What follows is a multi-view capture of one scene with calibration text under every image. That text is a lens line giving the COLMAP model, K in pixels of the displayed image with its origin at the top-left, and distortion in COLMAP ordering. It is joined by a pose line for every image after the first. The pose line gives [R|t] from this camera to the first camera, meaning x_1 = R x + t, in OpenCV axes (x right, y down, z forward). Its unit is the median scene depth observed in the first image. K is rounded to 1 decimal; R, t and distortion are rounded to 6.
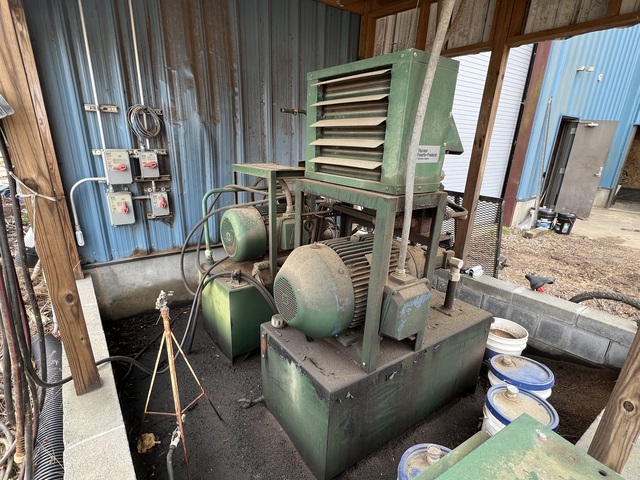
lens RADIAL K [[335.7, 0, 309.9], [0, 335.7, 263.7], [0, 0, 1]] dist [-0.004730, 0.000497]
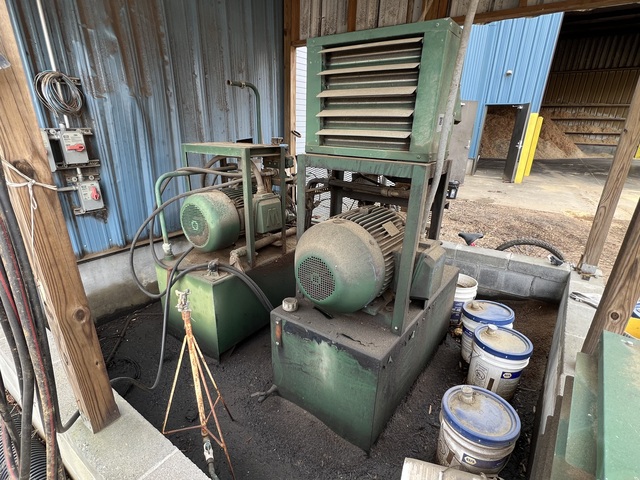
lens RADIAL K [[335.7, 0, 309.9], [0, 335.7, 263.7], [0, 0, 1]] dist [-0.004730, 0.000497]
pose [[0.946382, -0.134358, 0.293783, -0.235937], [0.119881, 0.990536, 0.066829, -0.002515], [-0.299982, -0.028027, 0.953533, 0.052090]]
